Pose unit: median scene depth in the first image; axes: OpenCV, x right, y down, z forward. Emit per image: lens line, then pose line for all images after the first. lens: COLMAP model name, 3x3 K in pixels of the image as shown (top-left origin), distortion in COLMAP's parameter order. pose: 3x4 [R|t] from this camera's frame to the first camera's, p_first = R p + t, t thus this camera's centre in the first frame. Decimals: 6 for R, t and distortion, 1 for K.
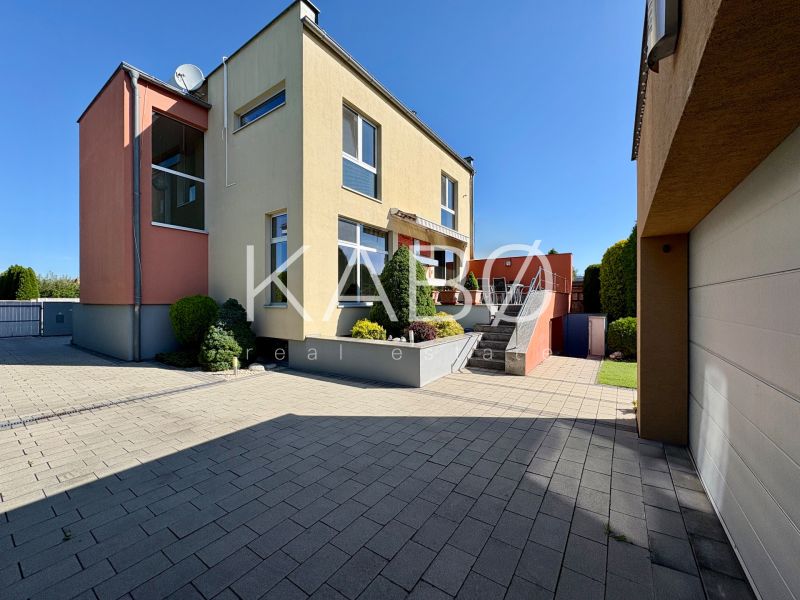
lens RADIAL K [[314.9, 0, 400.5], [0, 314.9, 304.1], [0, 0, 1]] dist [0.000073, -0.000022]
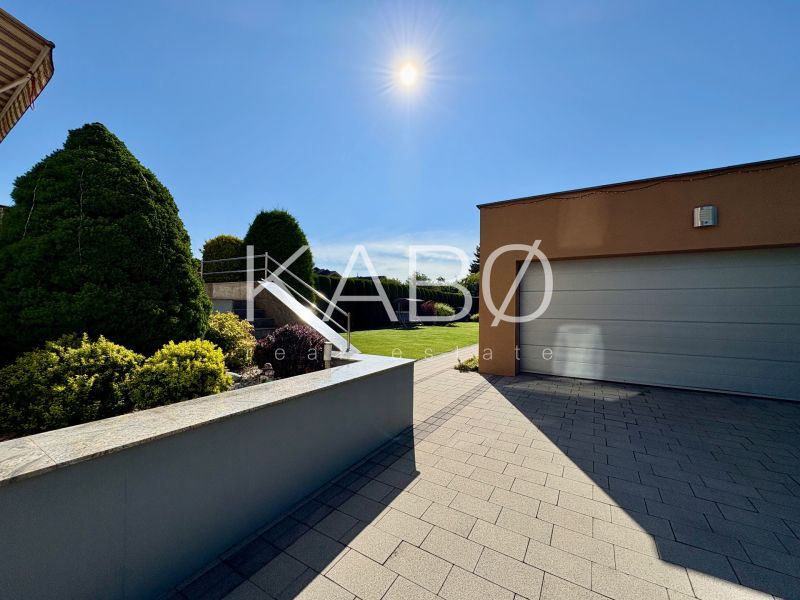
lens RADIAL K [[314.9, 0, 399.4], [0, 314.9, 304.0], [0, 0, 1]] dist [0.000073, -0.000022]
pose [[-0.065288, 0.016687, 0.997727, -0.778808], [-0.005621, 0.999838, -0.017090, 0.048217], [-0.997851, -0.006724, -0.065184, 1.461739]]
